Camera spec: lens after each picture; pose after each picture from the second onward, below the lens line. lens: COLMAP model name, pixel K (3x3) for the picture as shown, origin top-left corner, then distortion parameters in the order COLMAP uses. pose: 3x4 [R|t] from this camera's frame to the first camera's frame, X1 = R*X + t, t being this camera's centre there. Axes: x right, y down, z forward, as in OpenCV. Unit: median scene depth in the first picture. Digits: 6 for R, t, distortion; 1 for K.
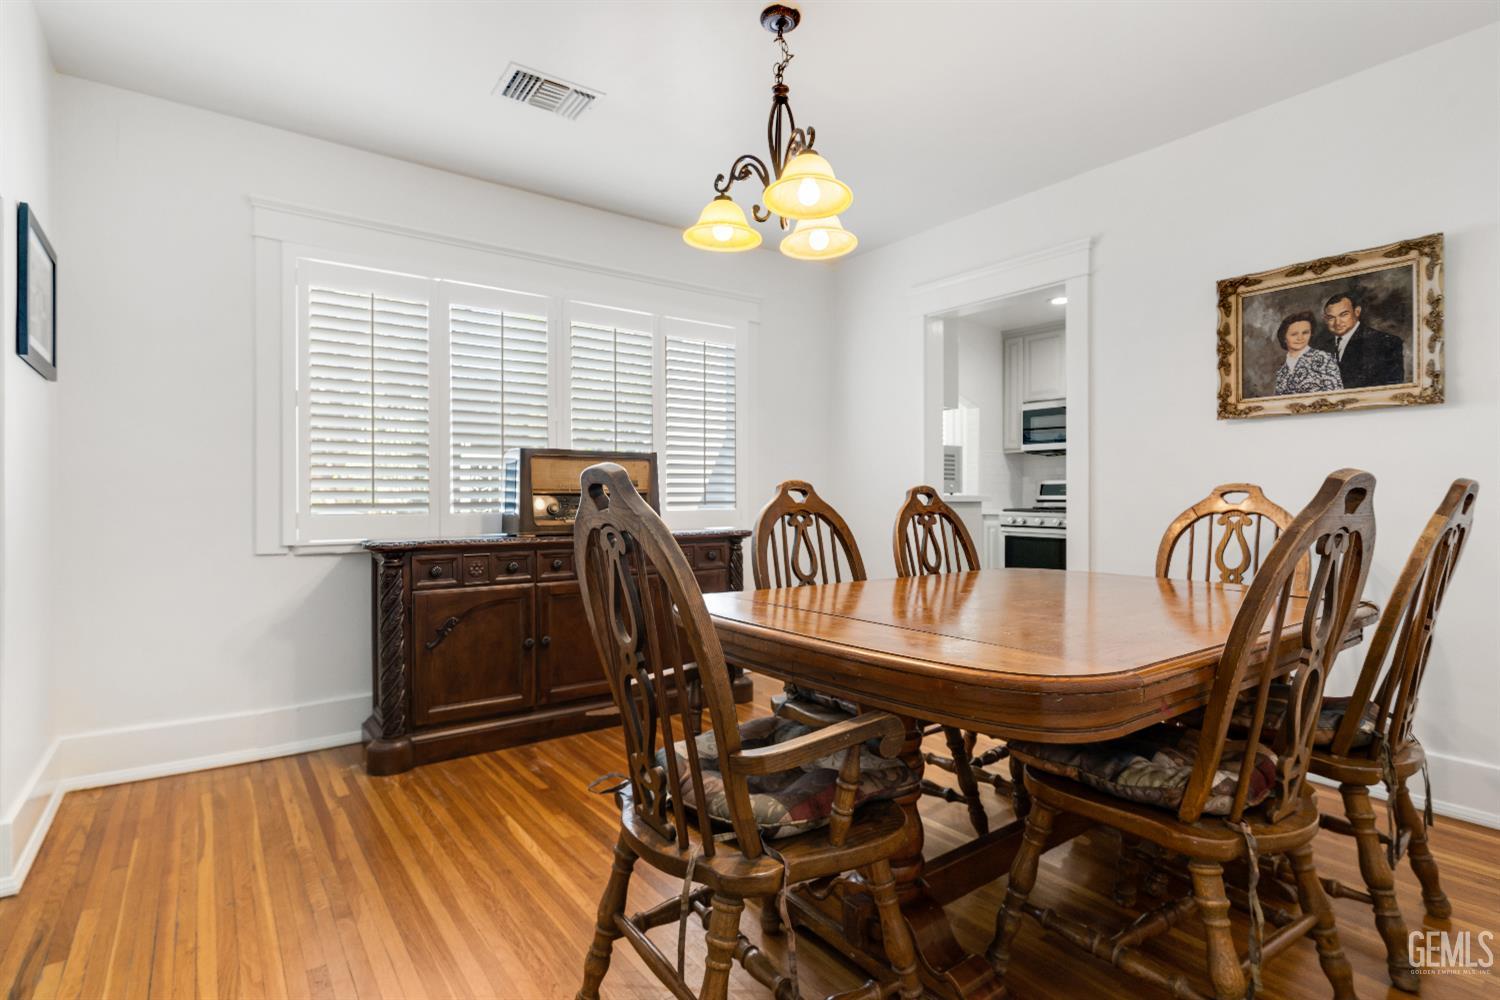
lens RADIAL K [[728.7, 0, 742.1], [0, 728.7, 501.9], [0, 0, 1]] dist [0.003818, -0.002485]
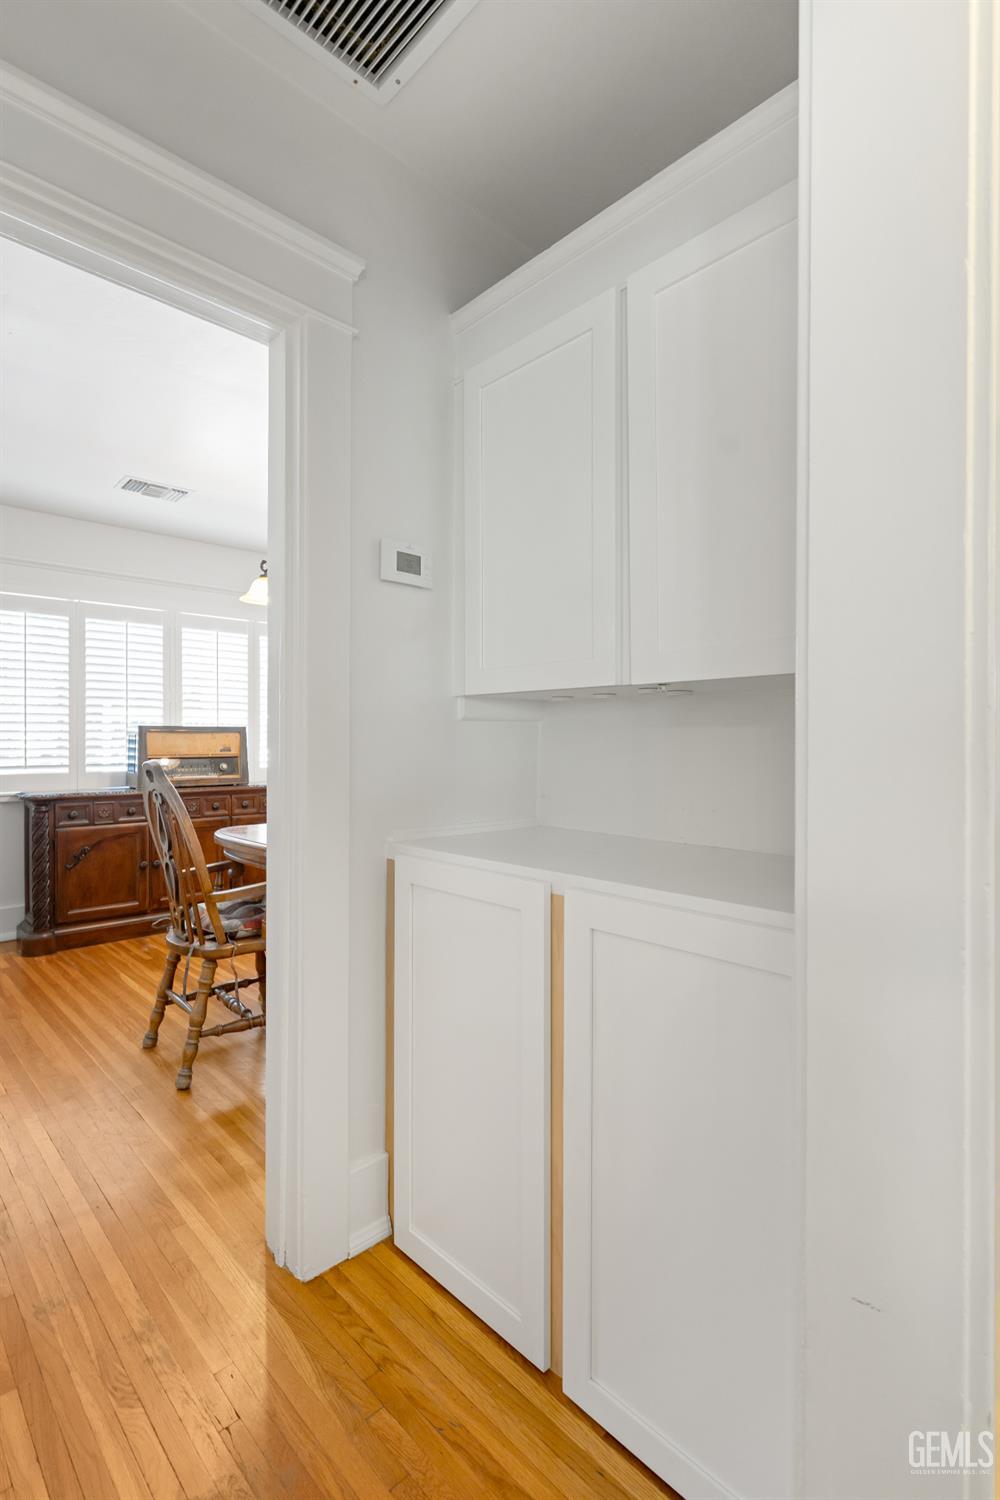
lens RADIAL K [[728.7, 0, 496.8], [0, 728.7, 744.3], [0, 0, 1]] dist [0.003818, -0.002485]
pose [[0.993233, 0.000923, 0.116136, 0.239308], [-0.001073, 0.999999, 0.001228, -0.045200], [-0.116135, -0.001344, 0.993233, -0.517534]]
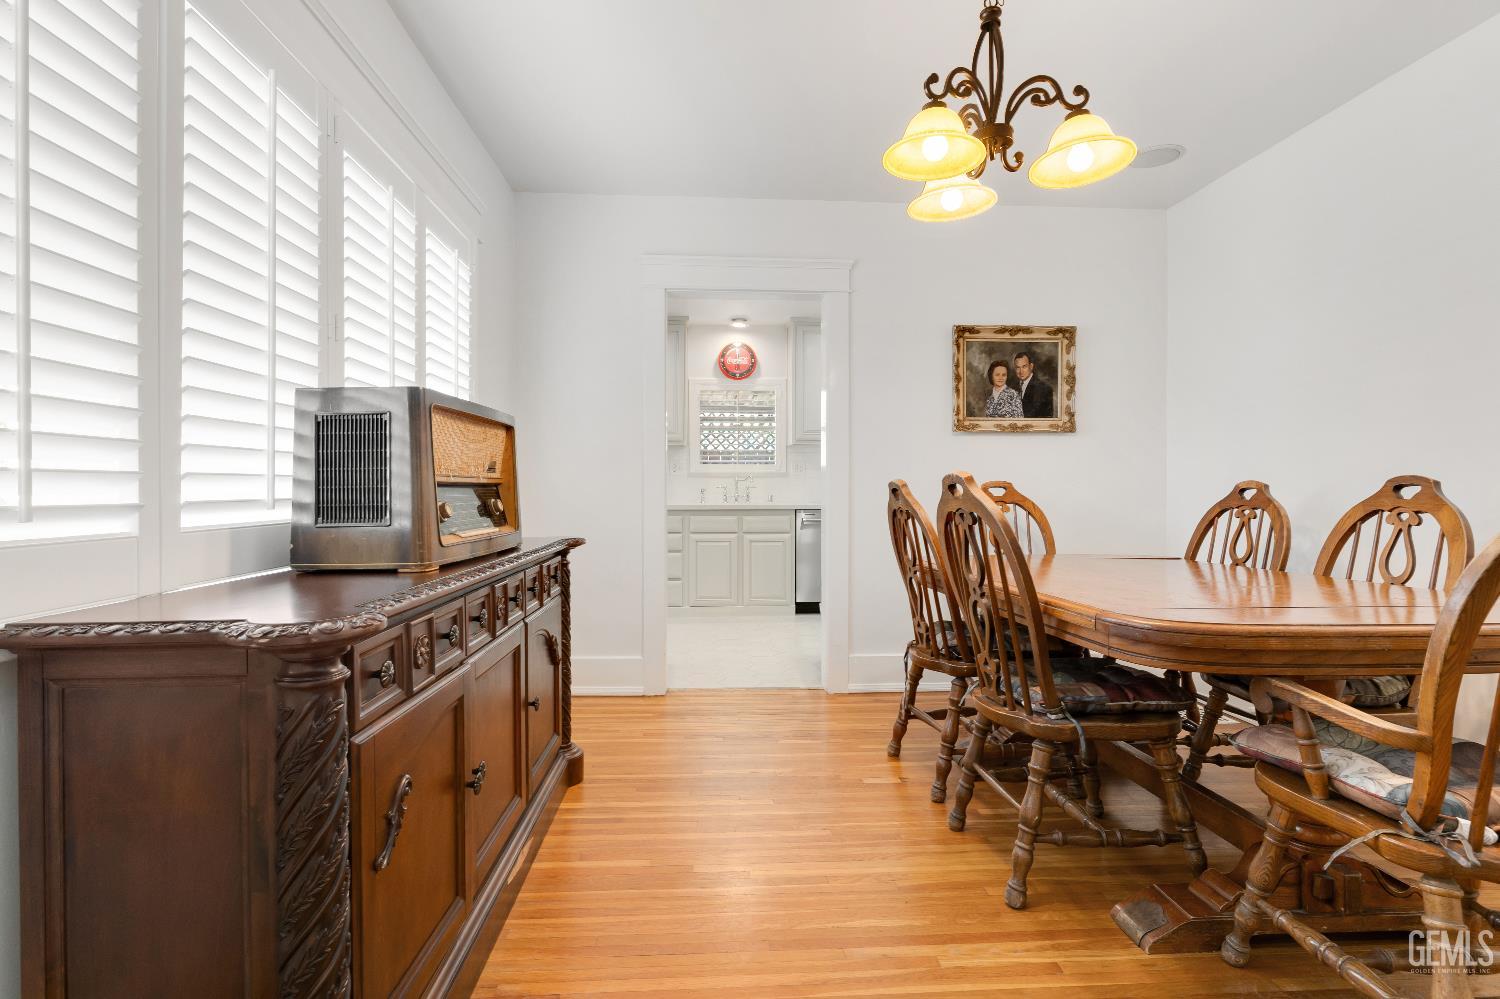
lens RADIAL K [[728.7, 0, 747.5], [0, 728.7, 495.3], [0, 0, 1]] dist [0.003818, -0.002485]
pose [[0.544907, -0.002386, 0.838493, -0.715001], [0.002669, 0.999996, 0.001111, -0.000862], [-0.838493, 0.001633, 0.544911, 0.669882]]
